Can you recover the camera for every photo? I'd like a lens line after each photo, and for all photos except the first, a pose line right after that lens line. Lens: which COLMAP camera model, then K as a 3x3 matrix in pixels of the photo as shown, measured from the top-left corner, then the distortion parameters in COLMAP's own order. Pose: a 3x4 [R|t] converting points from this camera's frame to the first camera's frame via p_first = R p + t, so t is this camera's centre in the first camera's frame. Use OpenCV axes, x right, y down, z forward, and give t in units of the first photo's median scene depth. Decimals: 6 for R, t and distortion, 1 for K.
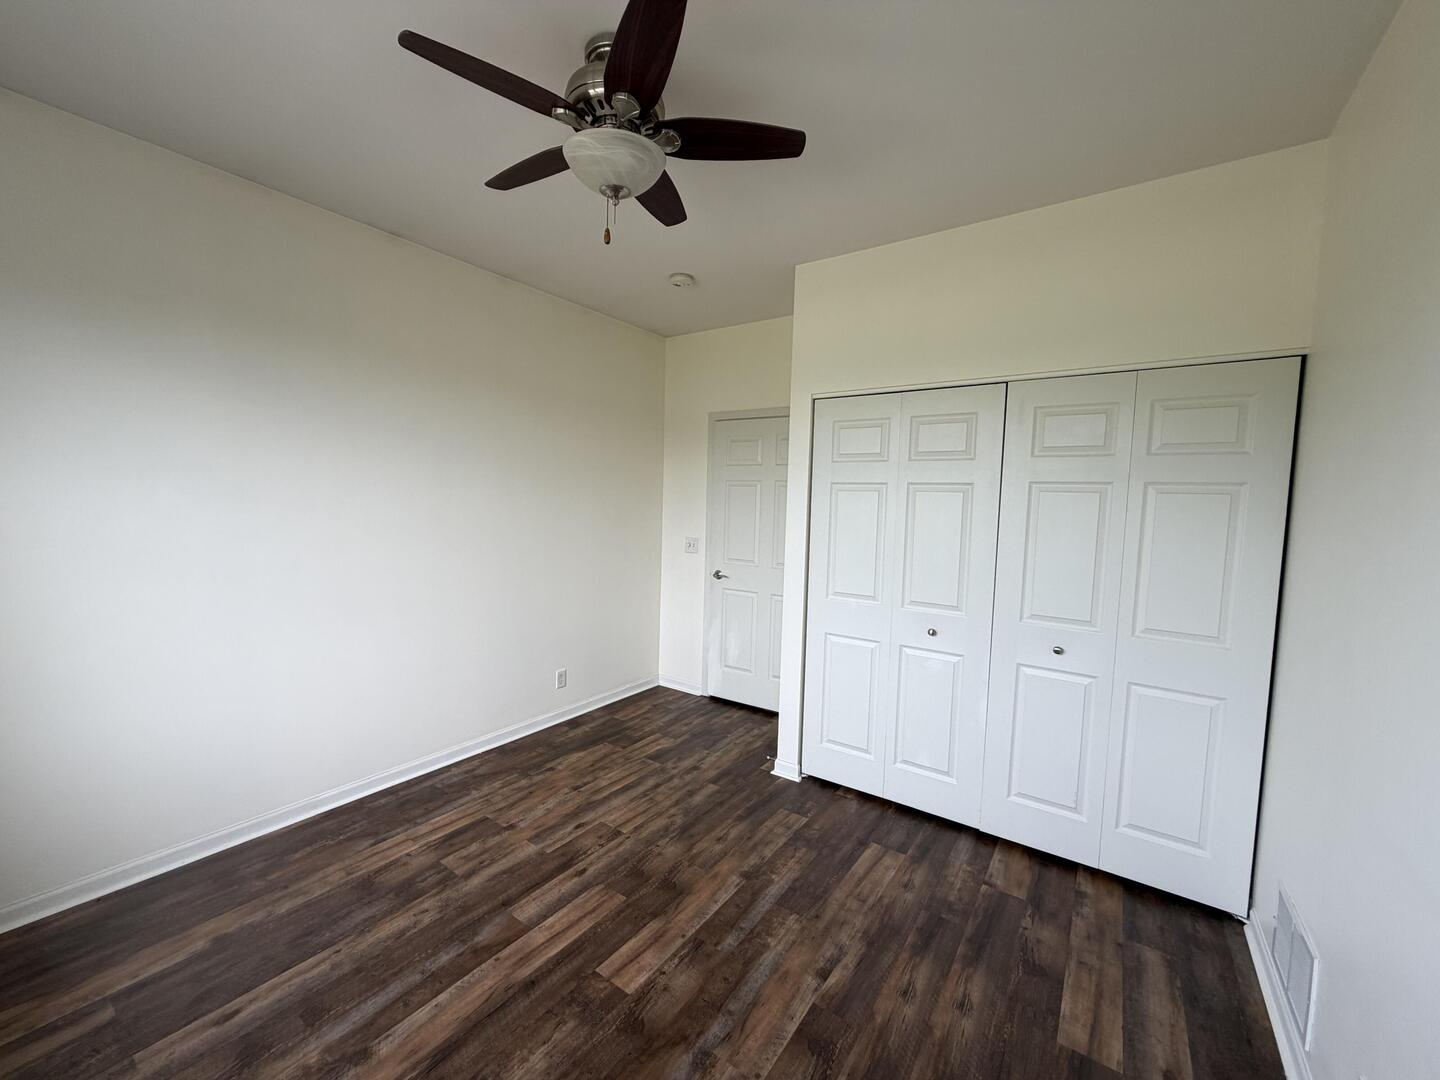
lens RADIAL K [[573.5, 0, 718.5], [0, 573.5, 542.1], [0, 0, 1]] dist [-0.002764, 0.000280]
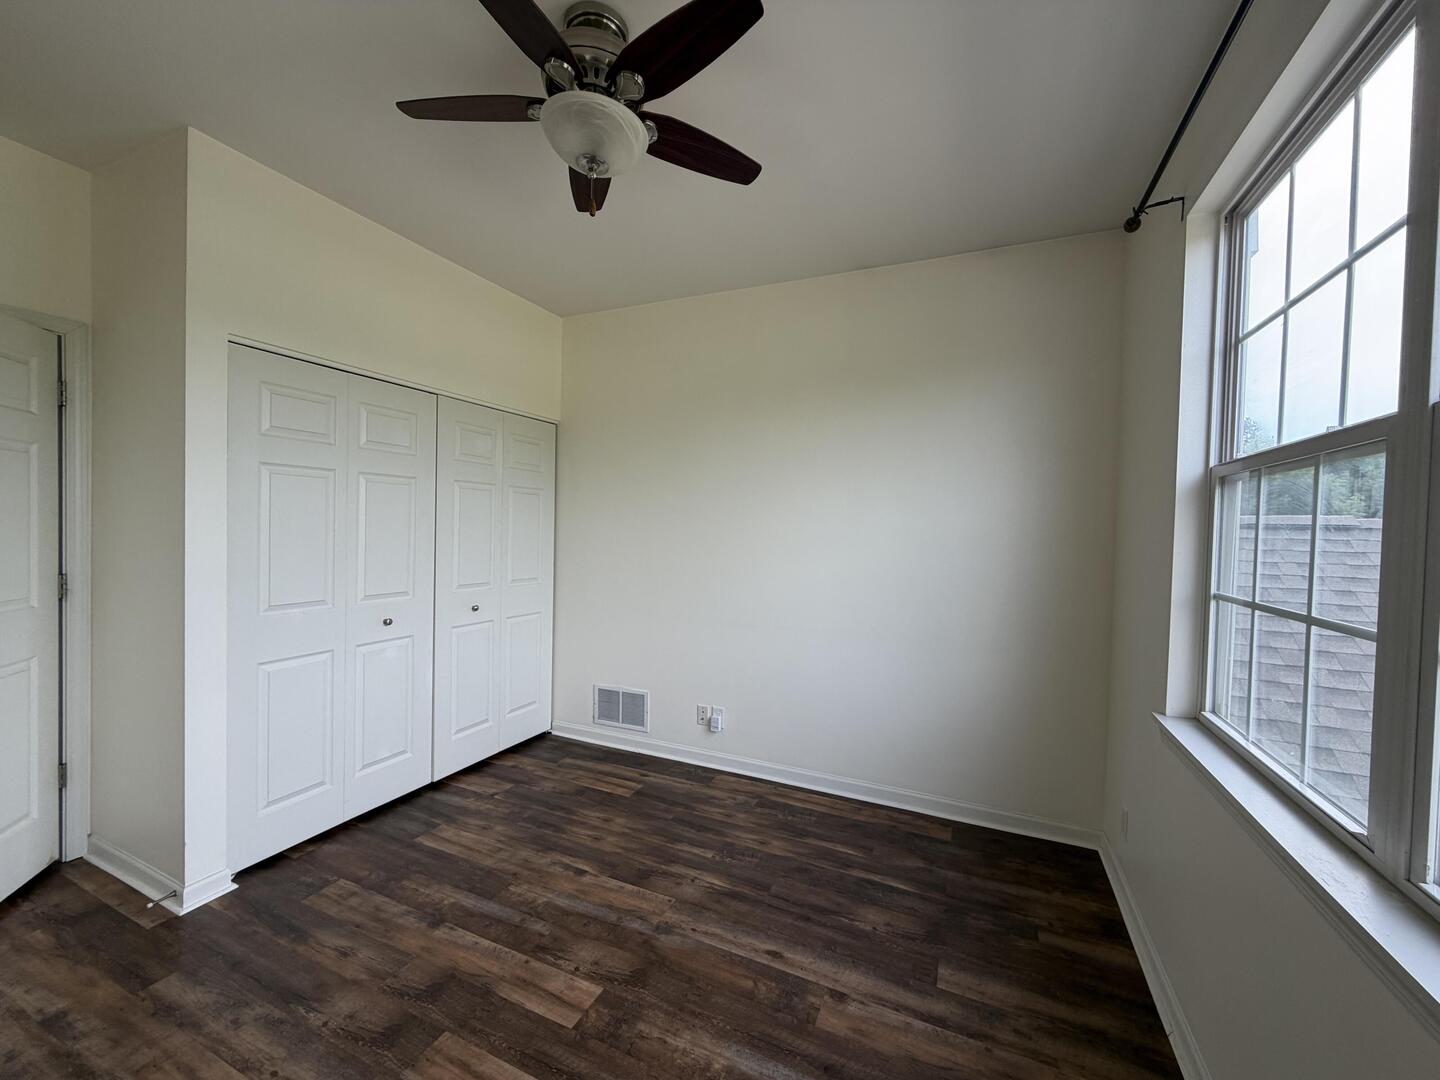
lens RADIAL K [[573.5, 0, 716.8], [0, 573.5, 543.8], [0, 0, 1]] dist [-0.002764, 0.000280]
pose [[-0.189811, -0.059551, 0.980013, -0.972983], [0.040992, 0.996808, 0.068511, -0.035229], [-0.980965, 0.053177, -0.186764, 0.826032]]
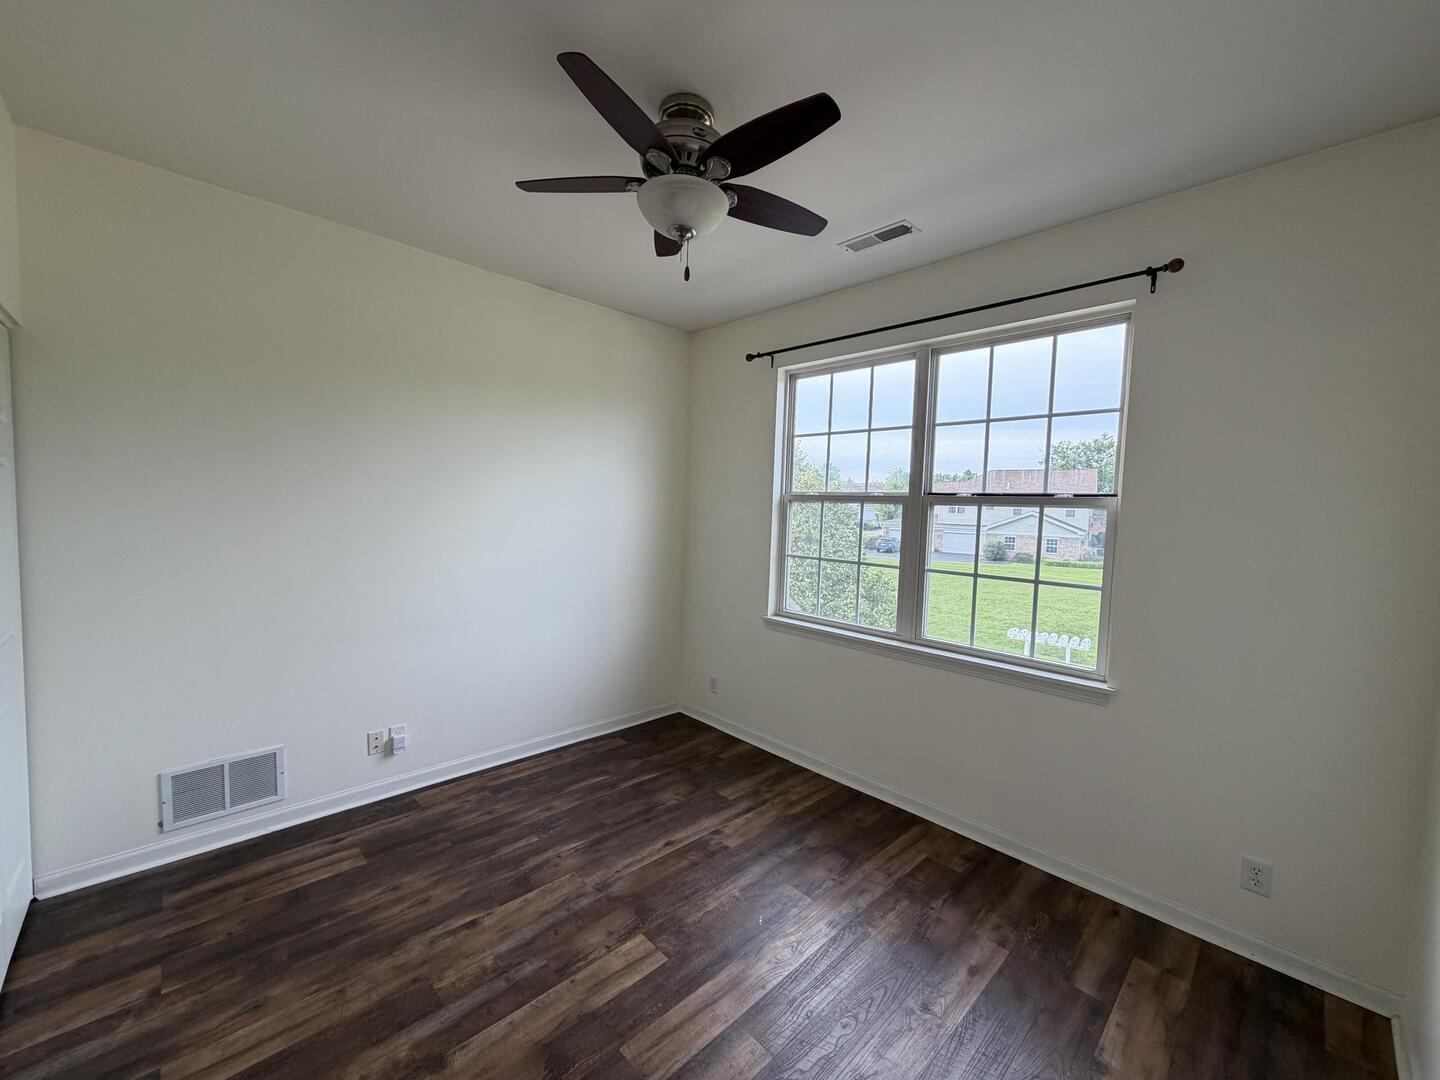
lens RADIAL K [[573.5, 0, 720.8], [0, 573.5, 538.3], [0, 0, 1]] dist [-0.002764, 0.000280]
pose [[-0.981319, -0.070920, 0.178838, -0.404768], [-0.047719, 0.990253, 0.130854, -0.149941], [-0.186375, 0.119875, -0.975138, 1.748839]]
